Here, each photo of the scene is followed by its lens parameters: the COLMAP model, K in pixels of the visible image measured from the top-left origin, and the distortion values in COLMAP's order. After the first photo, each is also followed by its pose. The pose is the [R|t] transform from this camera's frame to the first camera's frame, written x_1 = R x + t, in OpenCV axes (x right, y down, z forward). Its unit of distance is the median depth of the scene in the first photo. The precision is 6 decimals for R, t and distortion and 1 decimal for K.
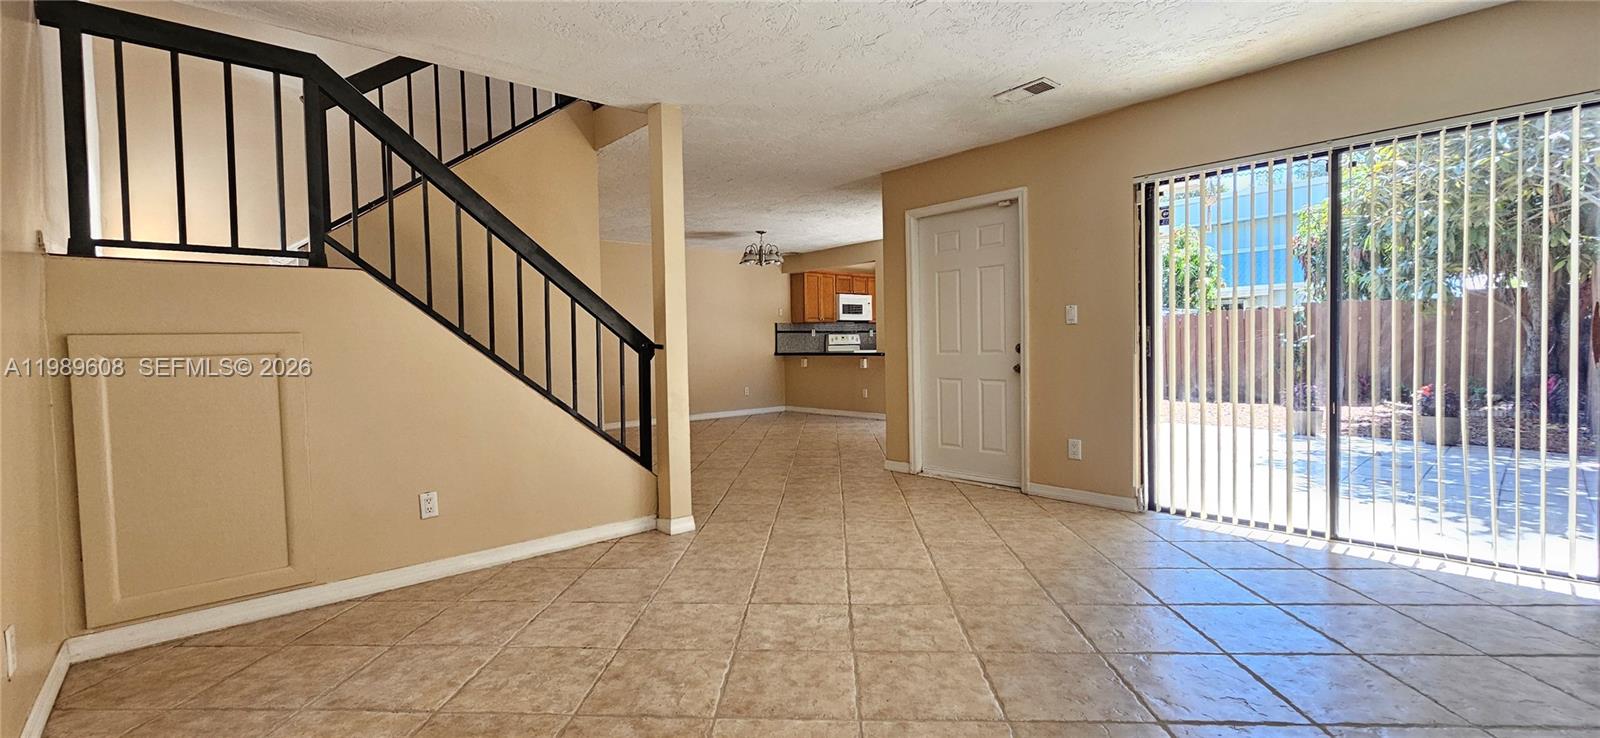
lens RADIAL K [[655.5, 0, 802.4], [0, 655.5, 366.4], [0, 0, 1]] dist [-0.000205, -0.000420]
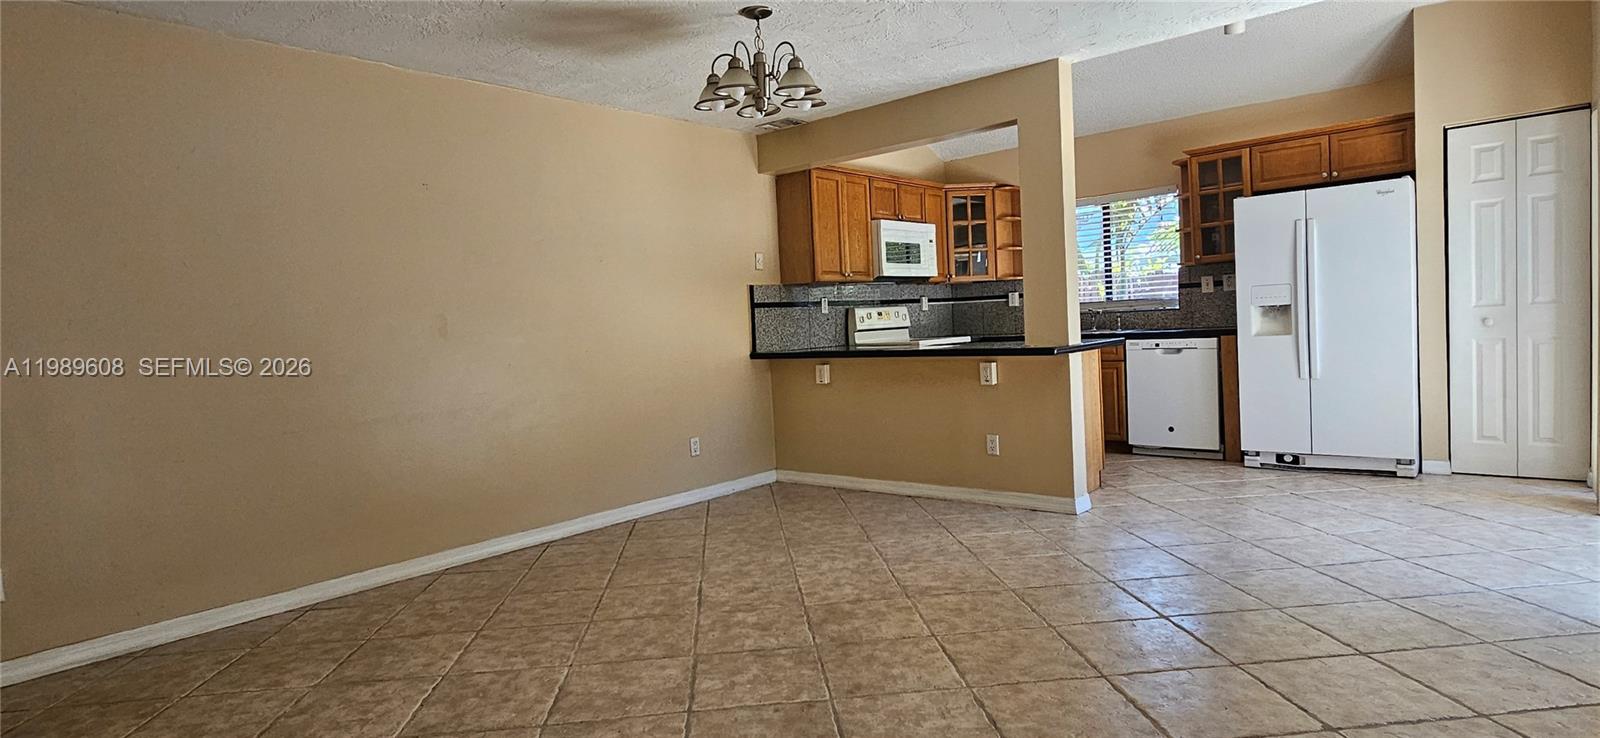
lens RADIAL K [[836.2, 0, 796.0], [0, 836.2, 362.6], [0, 0, 1]] dist [-0.002025, -0.000208]
pose [[0.991630, -0.042368, 0.121963, -0.078025], [0.041322, 0.999084, 0.011094, -0.018595], [-0.122321, -0.005961, 0.992473, 0.419676]]
